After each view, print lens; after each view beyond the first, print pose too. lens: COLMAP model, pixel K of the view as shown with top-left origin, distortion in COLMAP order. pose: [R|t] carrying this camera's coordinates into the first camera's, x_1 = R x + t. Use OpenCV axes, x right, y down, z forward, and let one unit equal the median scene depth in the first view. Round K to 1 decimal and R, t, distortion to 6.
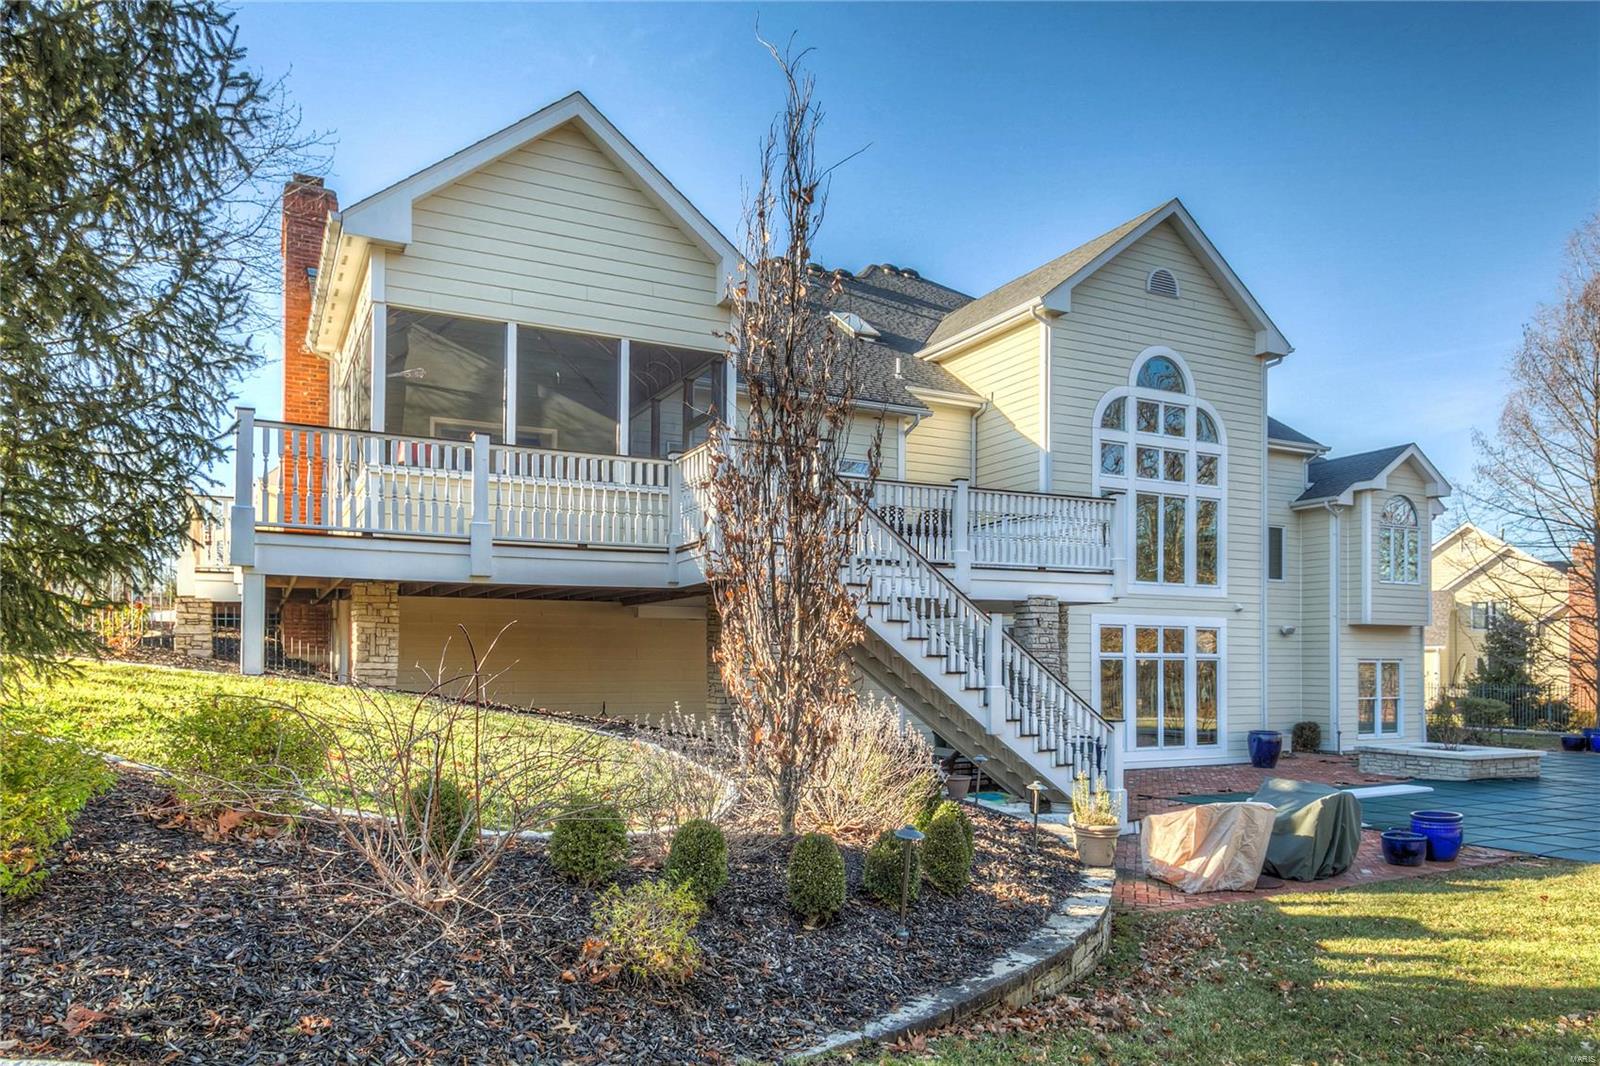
lens RADIAL K [[1073.1, 0, 813.4], [0, 1073.1, 651.0], [0, 0, 1]] dist [0.000624, -0.001638]
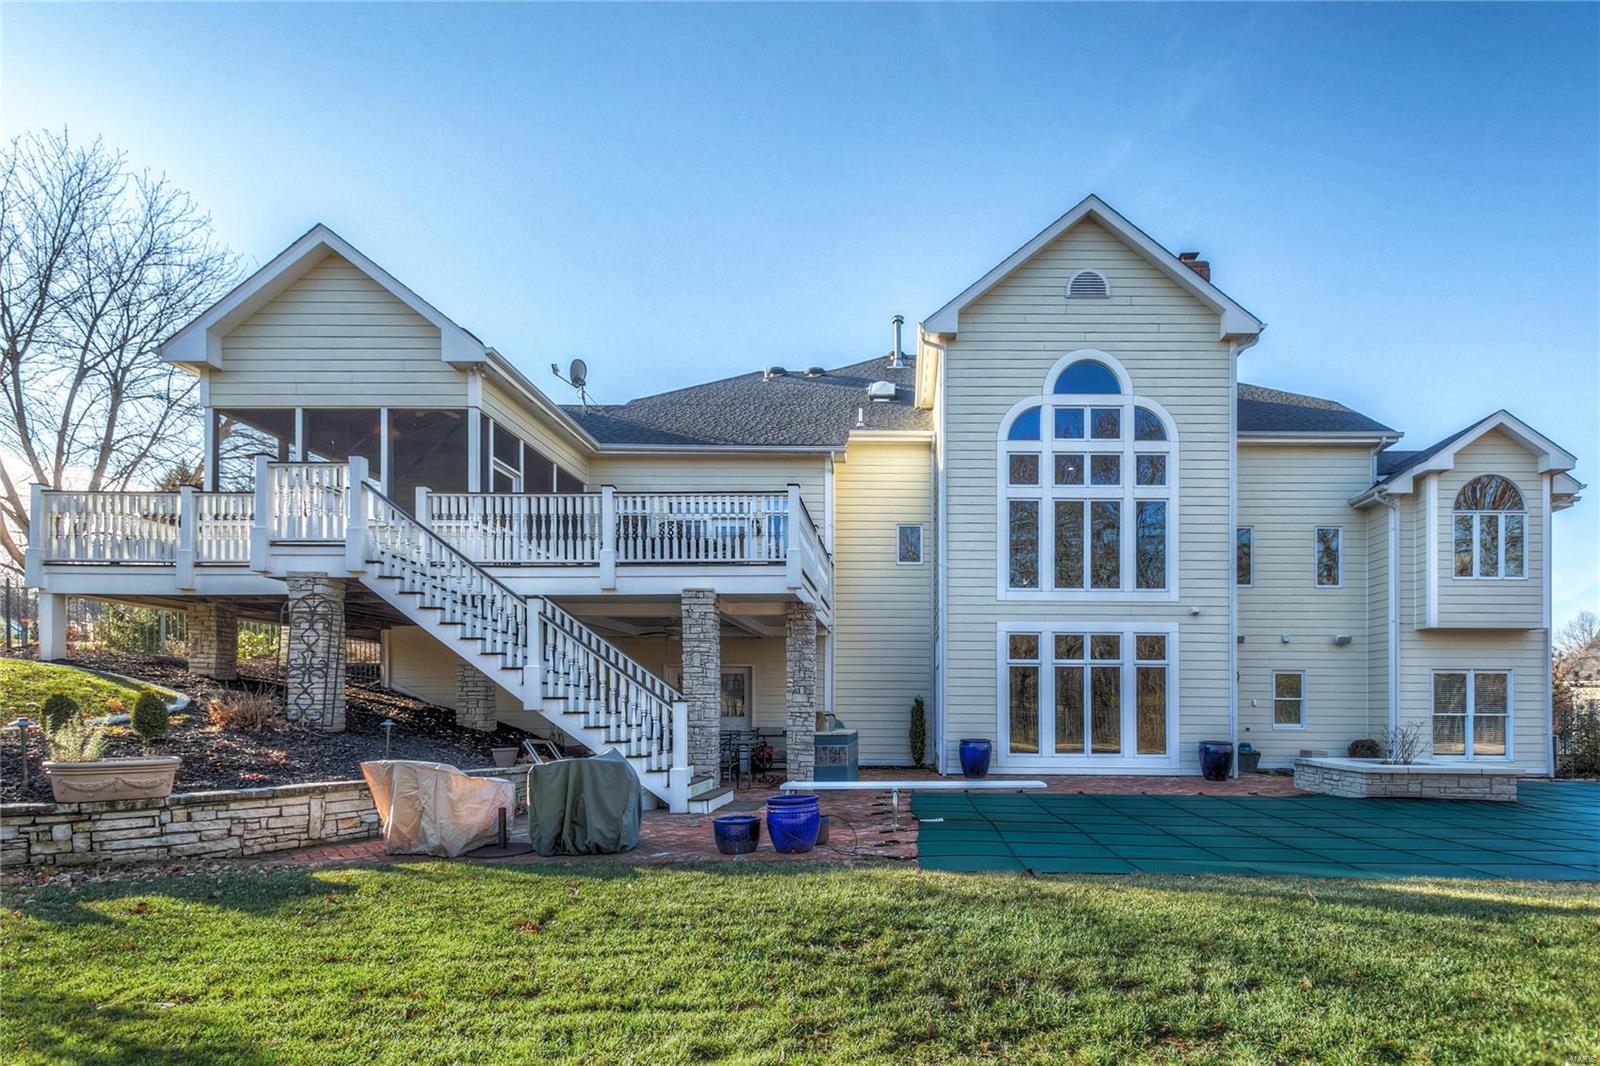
lens RADIAL K [[801.5, 0, 897.4], [0, 801.5, 707.7], [0, 0, 1]] dist [0.002145, -0.000330]
pose [[0.890023, -0.003129, -0.455905, 0.501932], [0.004160, 0.999991, 0.001256, 0.044199], [0.455896, -0.003014, 0.890028, 0.259141]]
